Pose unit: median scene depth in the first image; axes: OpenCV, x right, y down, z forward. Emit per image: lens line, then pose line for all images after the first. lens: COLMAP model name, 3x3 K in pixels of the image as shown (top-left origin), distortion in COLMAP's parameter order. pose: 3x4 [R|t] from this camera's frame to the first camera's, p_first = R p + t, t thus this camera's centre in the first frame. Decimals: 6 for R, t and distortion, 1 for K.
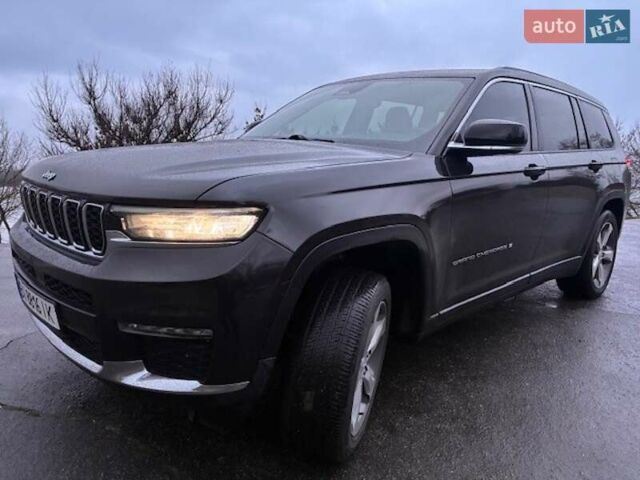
lens RADIAL K [[488.2, 0, 320.0], [0, 488.2, 240.0], [0, 0, 1]] dist [0.075076, -0.089977]
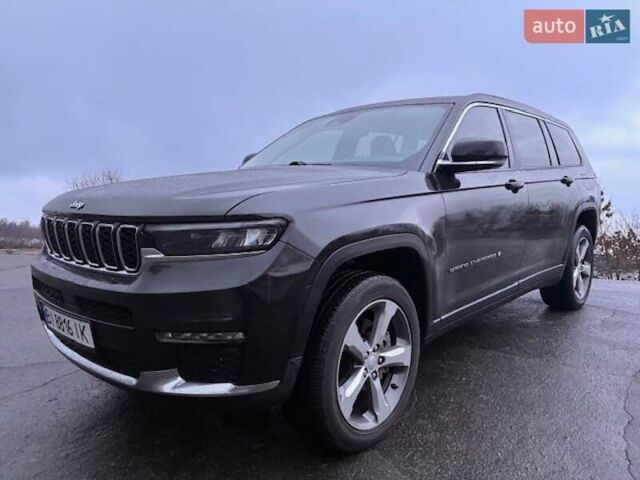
lens RADIAL K [[488.2, 0, 320.0], [0, 488.2, 240.0], [0, 0, 1]] dist [0.075076, -0.089977]
pose [[0.997547, -0.054936, 0.043382, -0.056640], [0.058035, 0.995587, -0.073746, 0.043478], [-0.039140, 0.076083, 0.996333, -0.067805]]
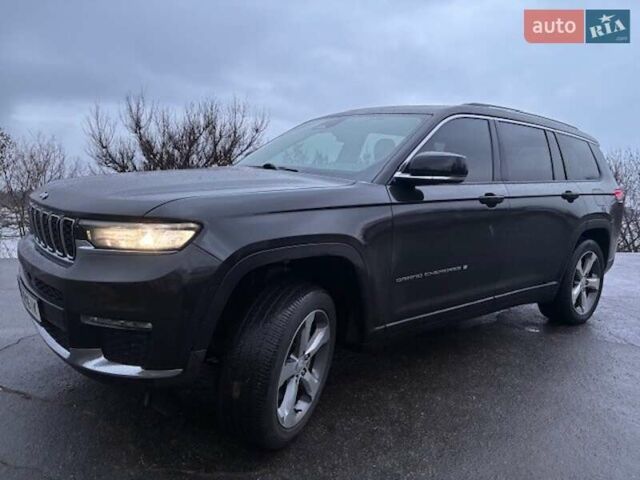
lens RADIAL K [[488.2, 0, 320.0], [0, 488.2, 240.0], [0, 0, 1]] dist [0.075076, -0.089977]
pose [[0.995874, 0.023948, -0.087528, 0.188397], [-0.028525, 0.998270, -0.051422, 0.017850], [0.086145, 0.053706, 0.994834, -0.117549]]
